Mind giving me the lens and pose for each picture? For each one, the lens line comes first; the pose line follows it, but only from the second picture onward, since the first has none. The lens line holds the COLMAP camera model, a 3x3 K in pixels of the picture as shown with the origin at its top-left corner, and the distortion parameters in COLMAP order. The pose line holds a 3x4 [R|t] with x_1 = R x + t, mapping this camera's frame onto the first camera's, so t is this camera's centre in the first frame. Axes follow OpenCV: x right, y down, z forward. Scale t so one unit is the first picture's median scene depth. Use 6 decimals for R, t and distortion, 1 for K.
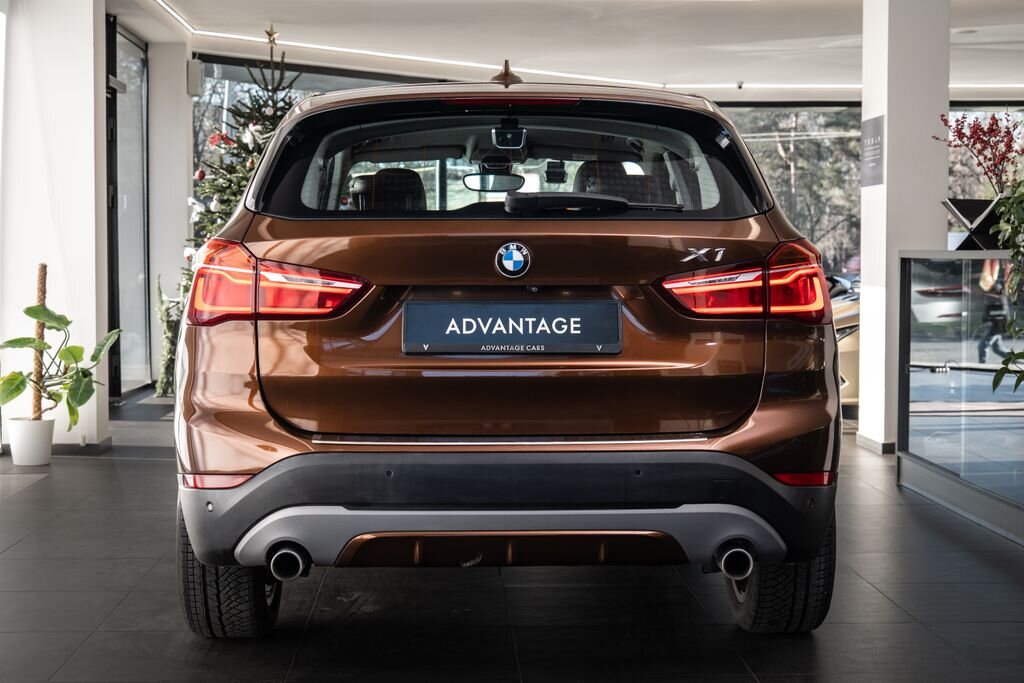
lens RADIAL K [[1525.1, 0, 514.6], [0, 1525.1, 350.8], [0, 0, 1]] dist [-0.057566, 0.000000]
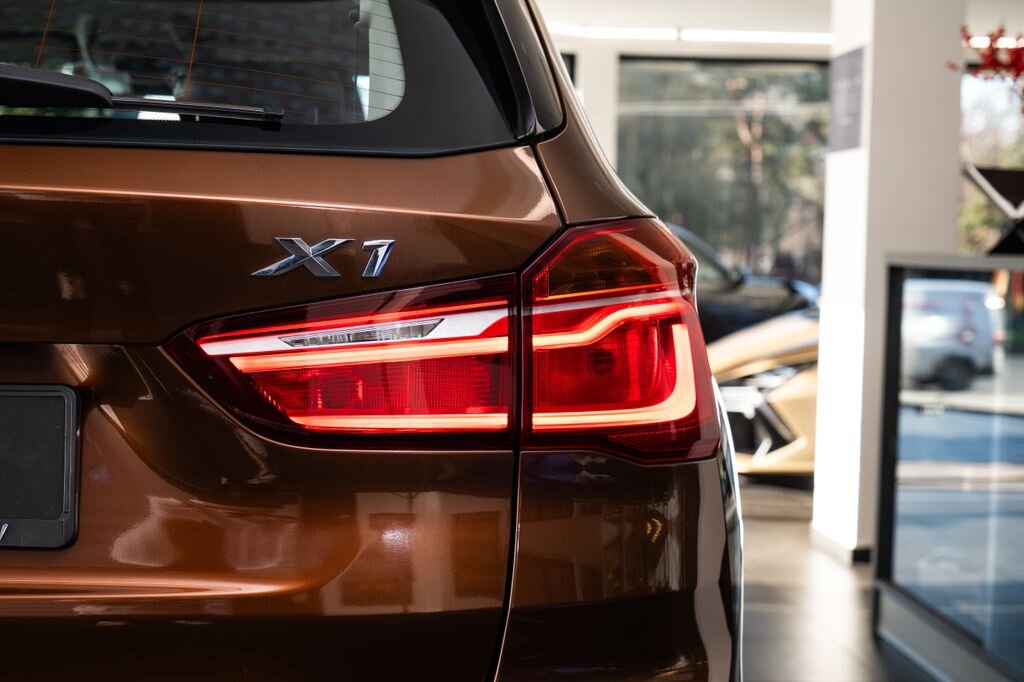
lens RADIAL K [[1689.6, 0, 507.8], [0, 1689.6, 339.2], [0, 0, 1]] dist [-0.040180, 0.000000]
pose [[0.999162, 0.022025, 0.034502, 0.144690], [-0.021764, 0.999732, -0.007909, -0.041299], [-0.034667, 0.007152, 0.999373, 0.605084]]
